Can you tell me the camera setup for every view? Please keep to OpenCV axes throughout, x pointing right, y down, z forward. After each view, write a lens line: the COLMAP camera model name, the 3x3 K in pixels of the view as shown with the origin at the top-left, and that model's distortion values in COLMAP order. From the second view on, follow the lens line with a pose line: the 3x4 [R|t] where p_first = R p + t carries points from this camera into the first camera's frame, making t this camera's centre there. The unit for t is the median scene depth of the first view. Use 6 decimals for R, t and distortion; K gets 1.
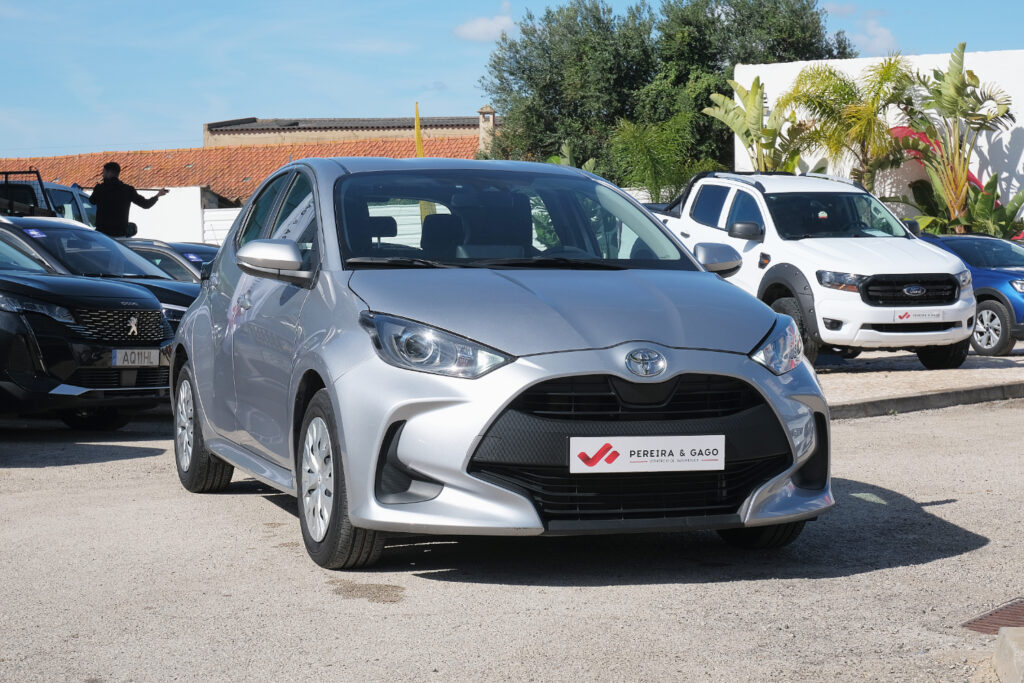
lens RADIAL K [[1959.0, 0, 602.2], [0, 1959.0, 408.2], [0, 0, 1]] dist [-0.011182, 0.000000]
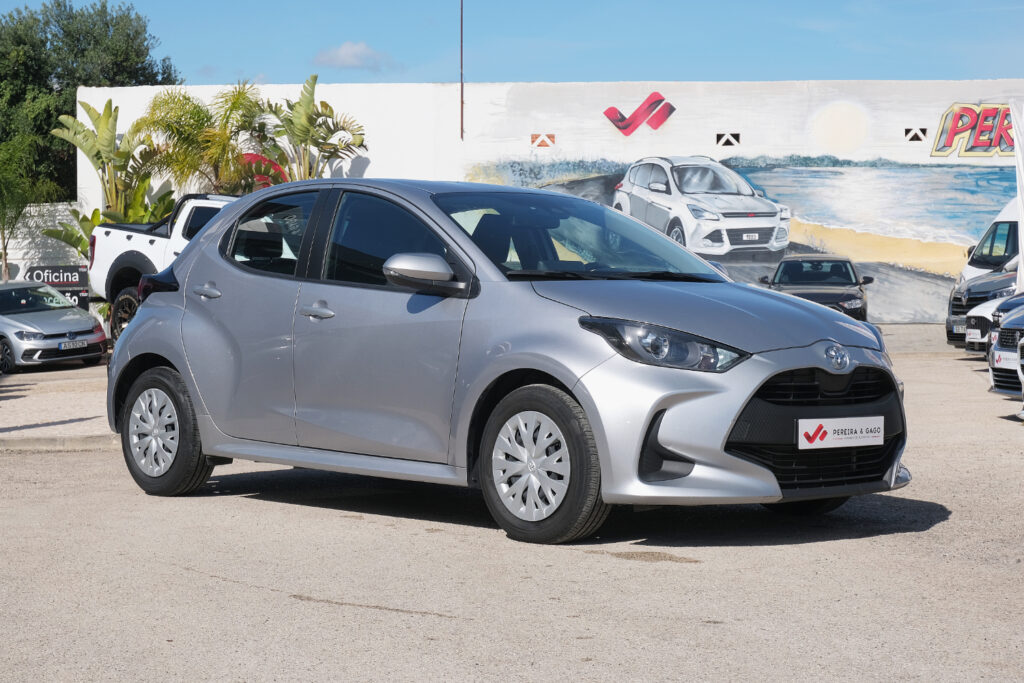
lens RADIAL K [[1959.0, 0, 517.1], [0, 1959.0, 348.3], [0, 0, 1]] dist [-0.011182, 0.000000]
pose [[0.931287, -0.006490, 0.364229, -0.578309], [0.021920, 0.999028, -0.038245, 0.012591], [-0.363627, 0.043601, 0.930524, -0.056145]]
